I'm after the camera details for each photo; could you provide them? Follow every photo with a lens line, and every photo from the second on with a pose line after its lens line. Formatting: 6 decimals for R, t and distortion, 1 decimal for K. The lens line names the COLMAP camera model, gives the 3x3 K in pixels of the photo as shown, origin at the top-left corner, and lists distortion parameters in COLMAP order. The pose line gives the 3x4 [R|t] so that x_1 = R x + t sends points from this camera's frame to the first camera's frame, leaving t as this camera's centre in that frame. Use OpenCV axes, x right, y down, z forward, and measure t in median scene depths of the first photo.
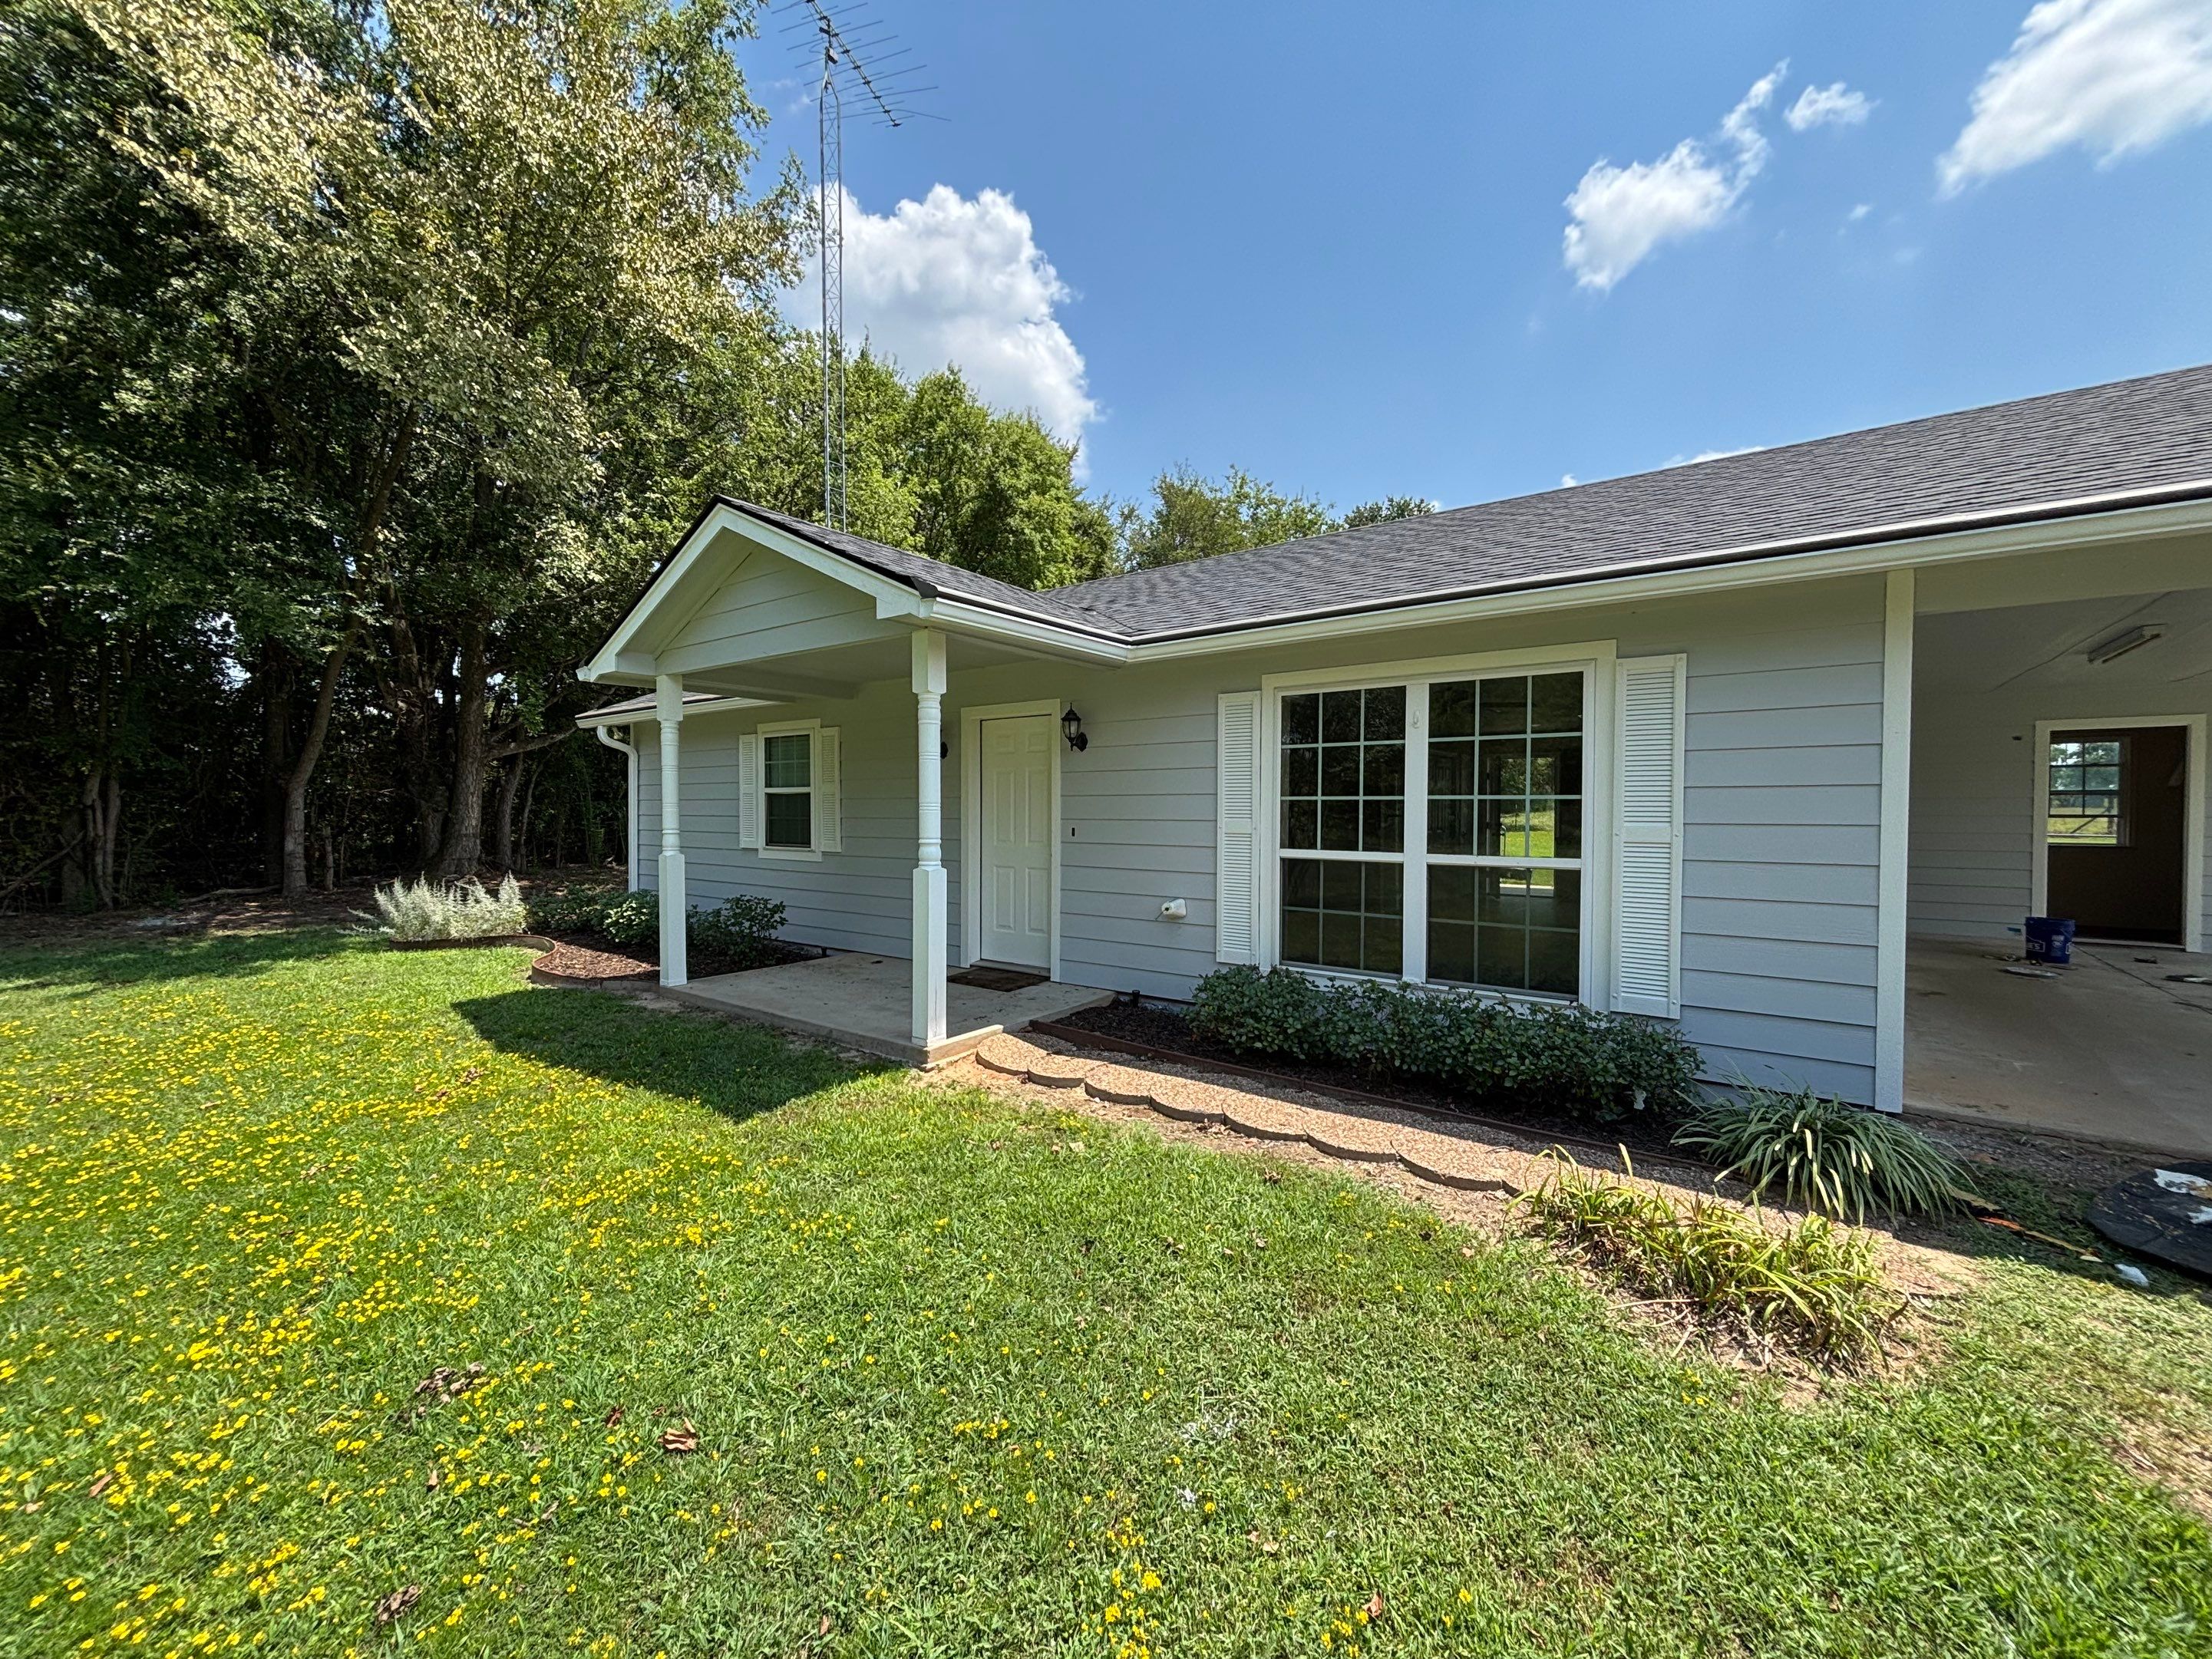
lens RADIAL K [[887.3, 0, 1104.8], [0, 887.3, 837.8], [0, 0, 1]] dist [0.008596, 0.000166]
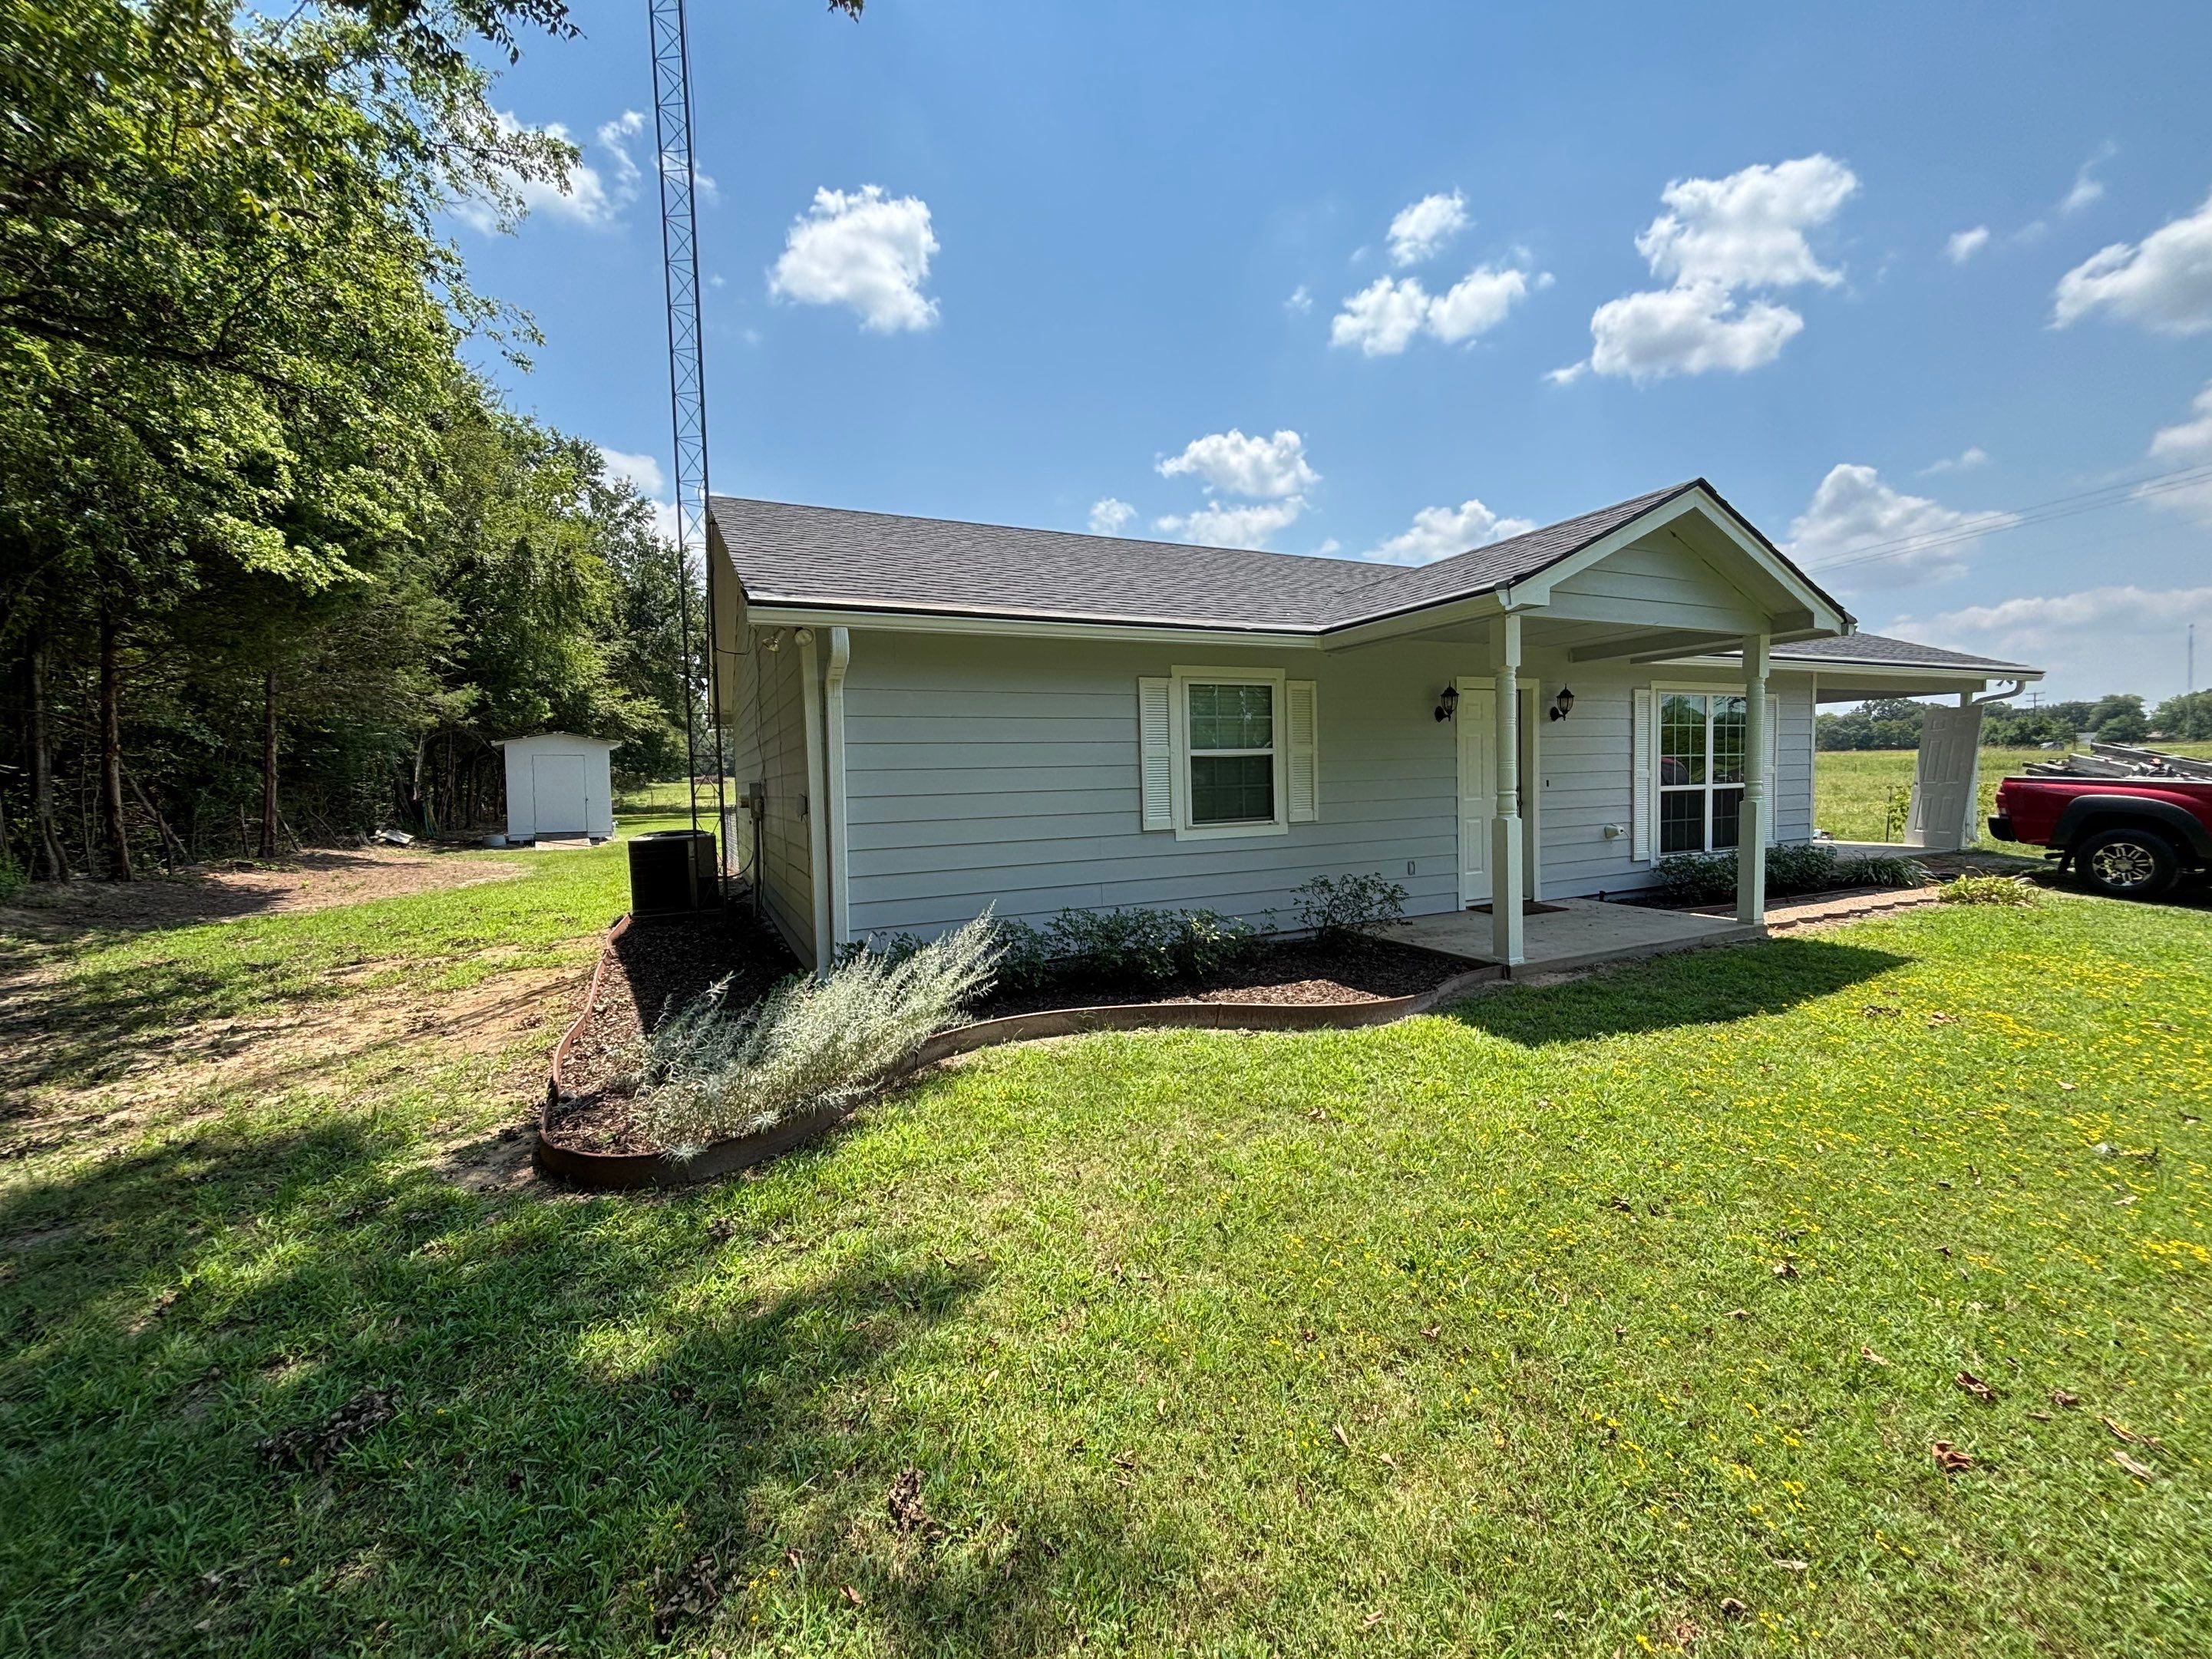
lens RADIAL K [[887.3, 0, 1076.1], [0, 887.3, 807.5], [0, 0, 1]] dist [0.008596, 0.000166]
pose [[0.465982, -0.054606, 0.883108, -1.340518], [0.048251, 0.998177, 0.036260, -0.046201], [-0.883478, 0.025714, 0.467767, 0.882144]]
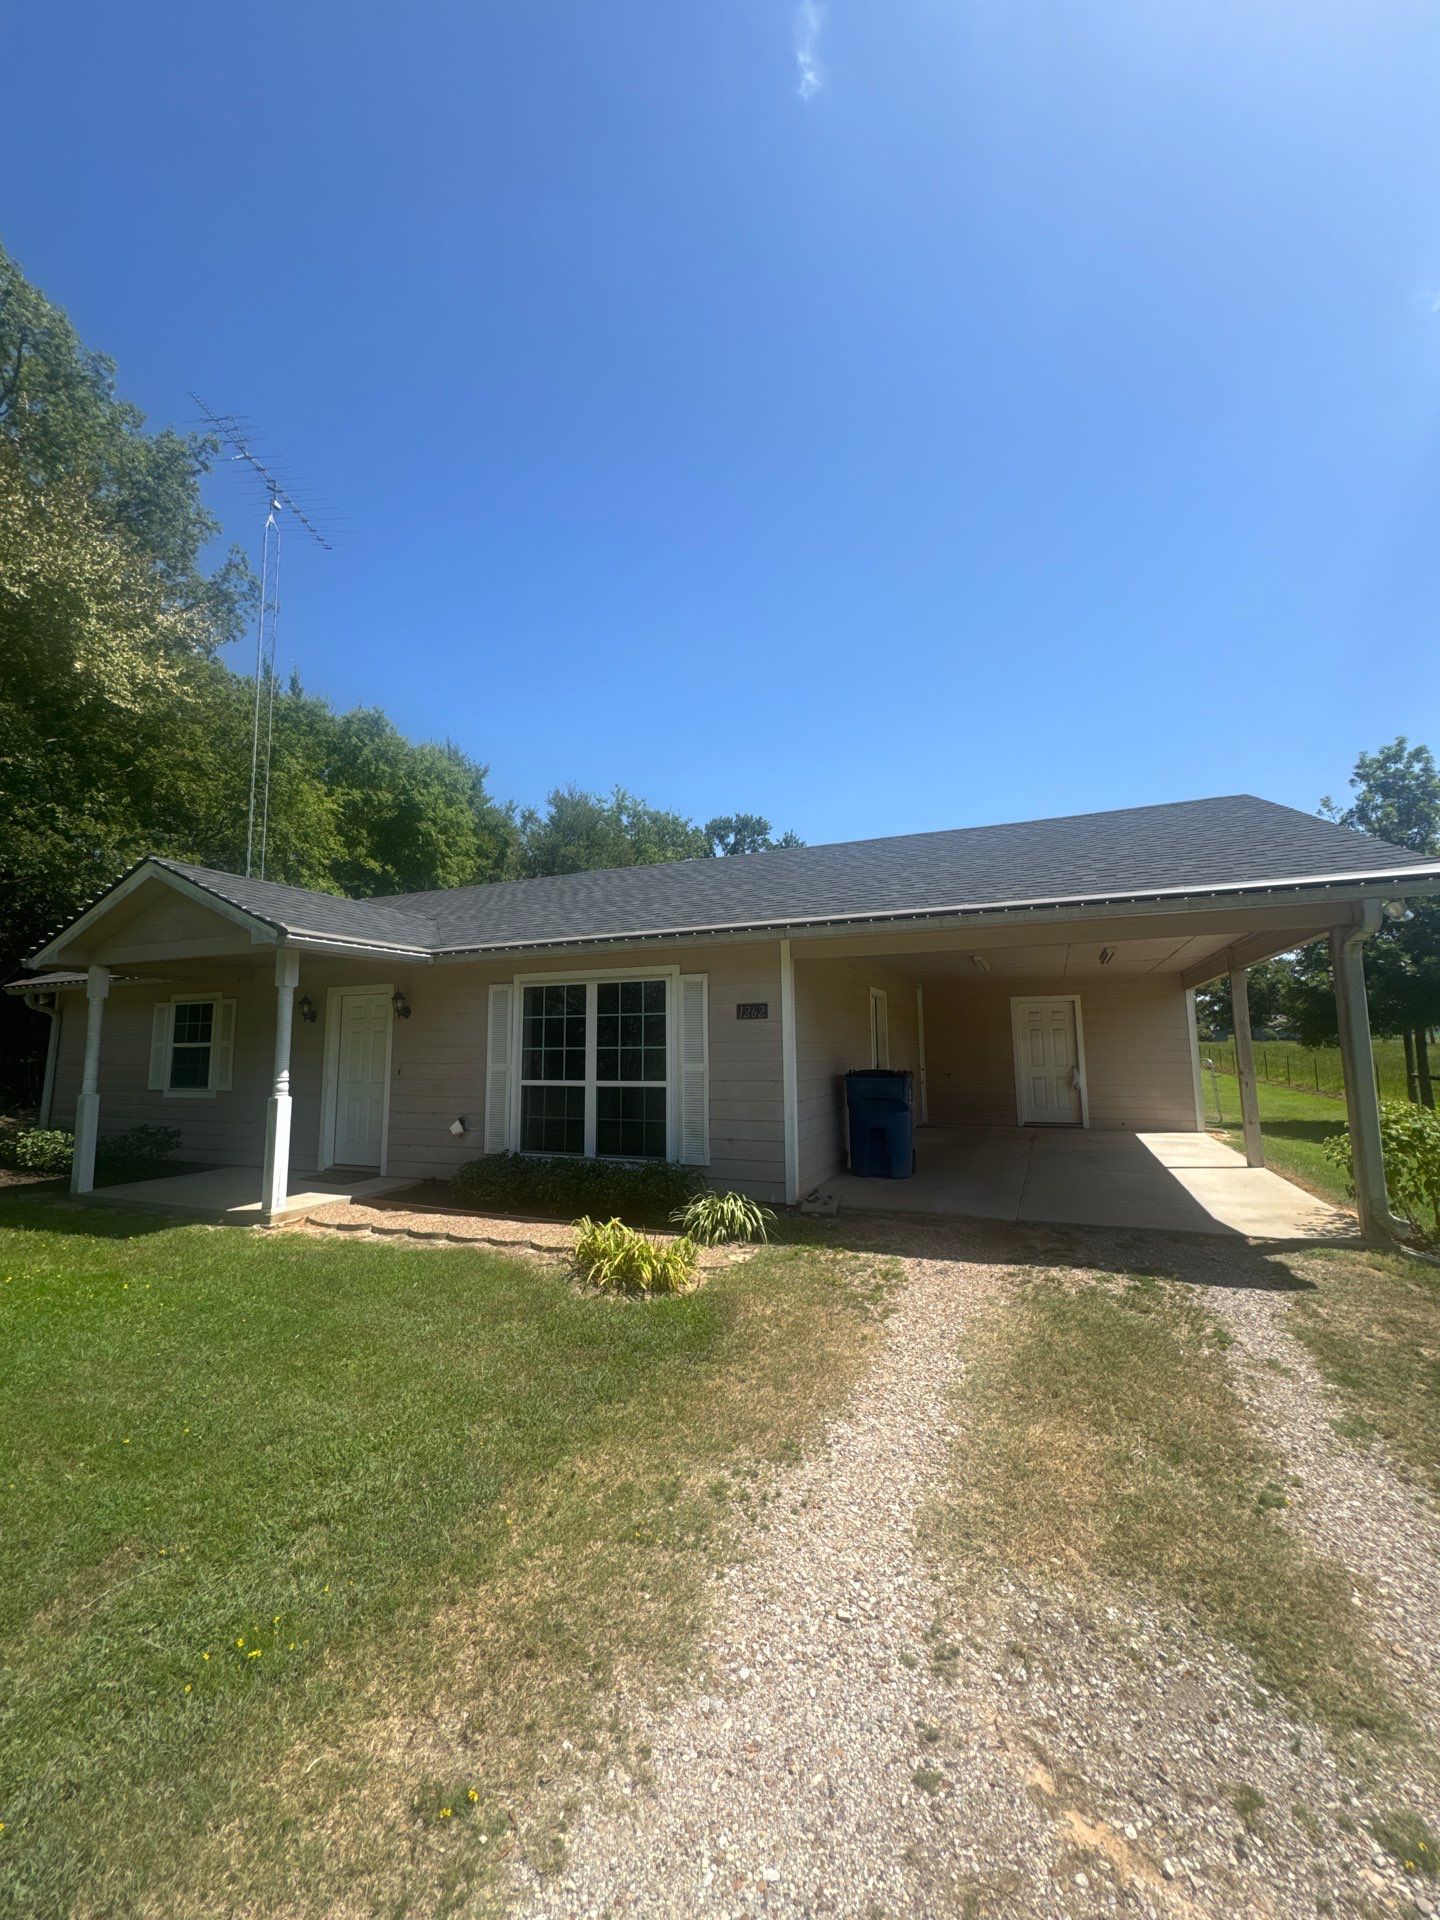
lens RADIAL K [[770.2, 0, 715.1], [0, 770.2, 967.0], [0, 0, 1]] dist [0.008596, 0.000166]
pose [[0.973724, 0.011966, 0.227418, 0.162706], [0.019980, 0.990279, -0.137654, 0.006911], [-0.226854, 0.138581, 0.964019, -0.360488]]
